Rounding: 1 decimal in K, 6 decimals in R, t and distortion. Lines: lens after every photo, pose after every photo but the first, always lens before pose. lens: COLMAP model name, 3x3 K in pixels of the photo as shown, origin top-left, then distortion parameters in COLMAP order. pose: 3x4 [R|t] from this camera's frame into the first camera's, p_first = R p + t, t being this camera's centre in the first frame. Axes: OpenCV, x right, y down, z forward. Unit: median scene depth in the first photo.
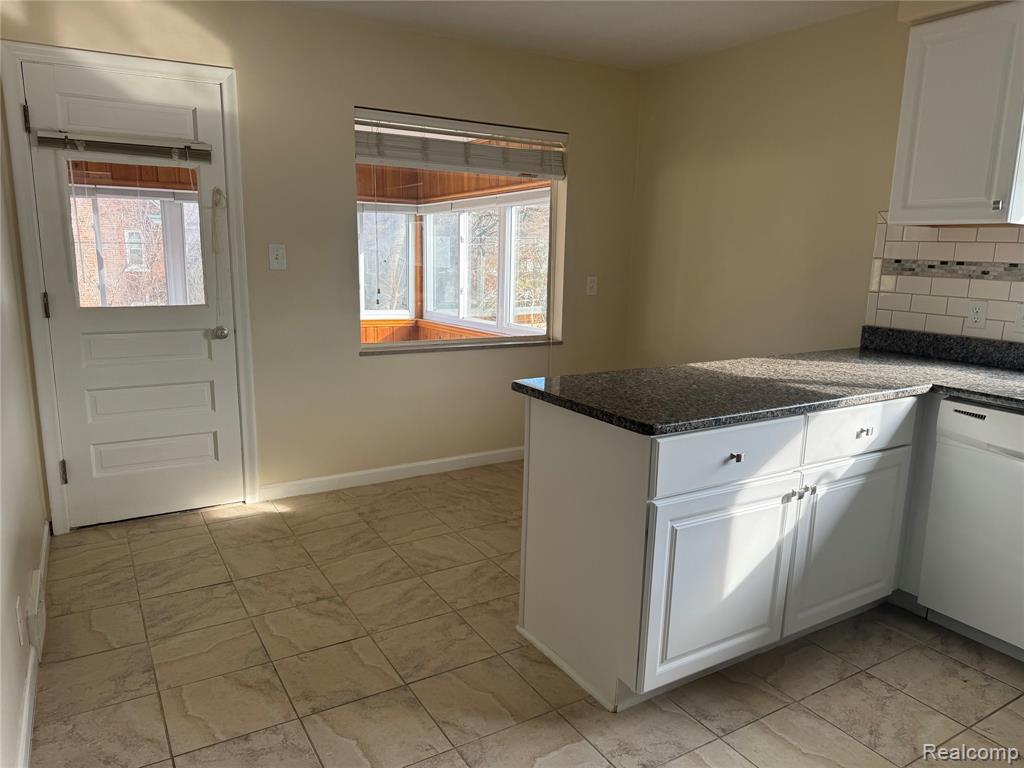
lens RADIAL K [[714.7, 0, 515.7], [0, 714.7, 386.9], [0, 0, 1]] dist [-0.007596, -0.001168]
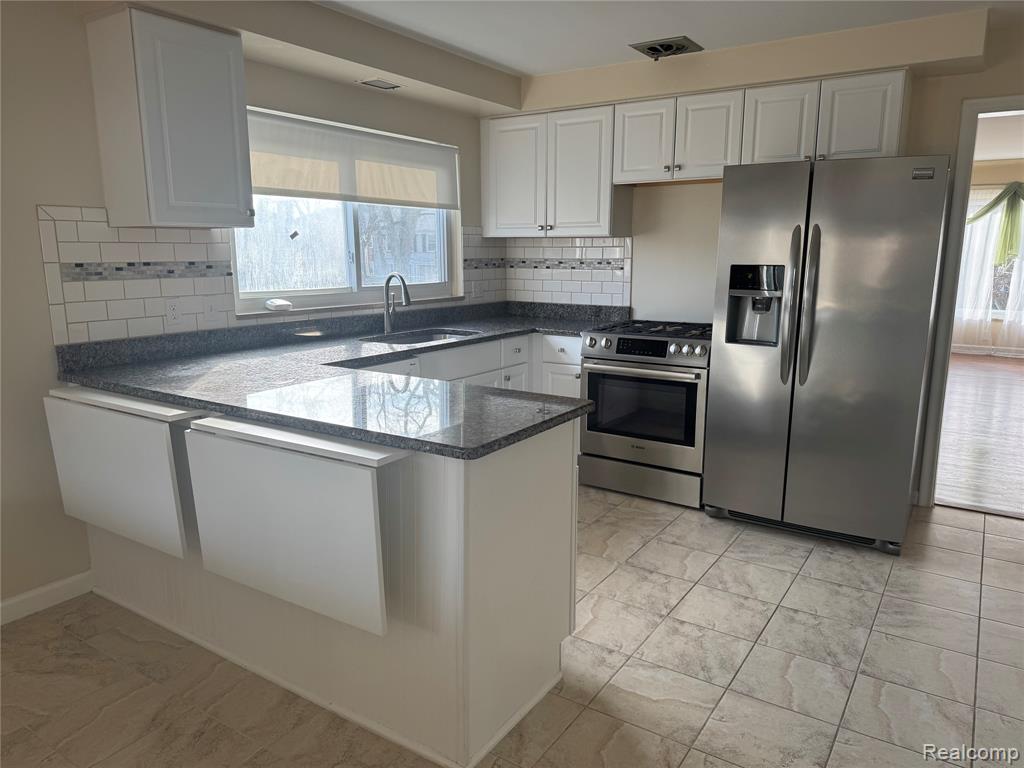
lens RADIAL K [[714.7, 0, 516.7], [0, 714.7, 386.0], [0, 0, 1]] dist [-0.007596, -0.001168]
pose [[-0.428389, -0.190686, 0.883245, -0.507188], [0.166391, 0.944117, 0.284531, -0.207238], [-0.888142, 0.268854, -0.372721, 0.944523]]
